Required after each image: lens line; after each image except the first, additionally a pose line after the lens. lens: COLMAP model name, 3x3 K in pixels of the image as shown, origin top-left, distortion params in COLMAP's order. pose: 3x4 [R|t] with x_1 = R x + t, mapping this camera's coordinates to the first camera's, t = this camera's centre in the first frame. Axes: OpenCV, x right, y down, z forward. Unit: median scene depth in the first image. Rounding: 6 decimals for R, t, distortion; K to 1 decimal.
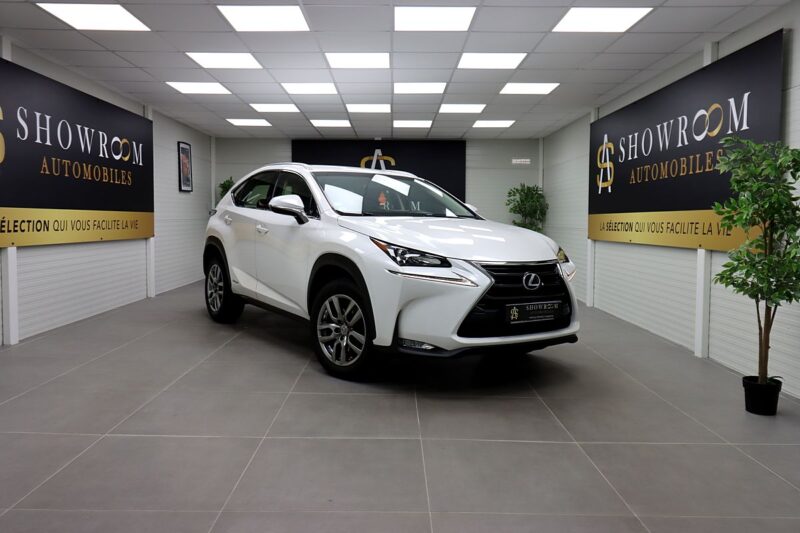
lens RADIAL K [[642.5, 0, 408.2], [0, 642.5, 261.9], [0, 0, 1]] dist [0.004323, 0.005223]
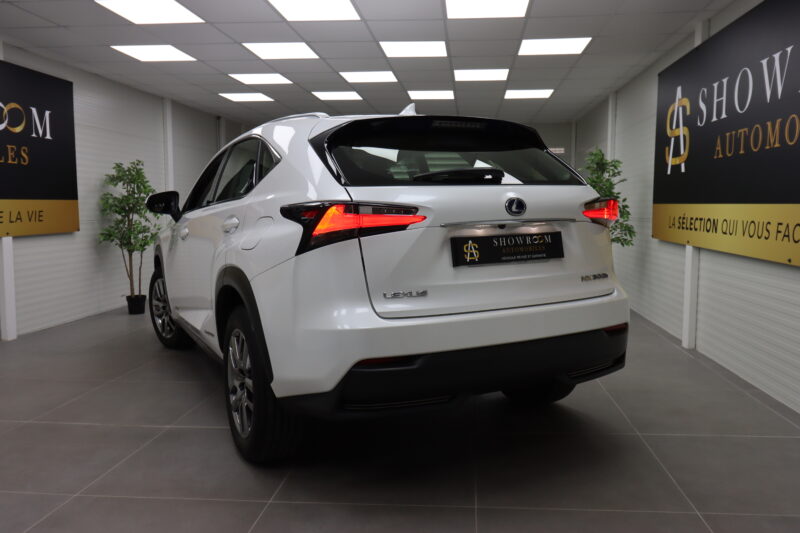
lens RADIAL K [[653.4, 0, 397.5], [0, 653.4, 245.6], [0, 0, 1]] dist [0.000449, 0.044929]
pose [[0.991286, 0.011654, -0.131212, 0.122700], [-0.011417, 0.999932, 0.002564, -0.033998], [0.131233, -0.001044, 0.991351, 0.320858]]
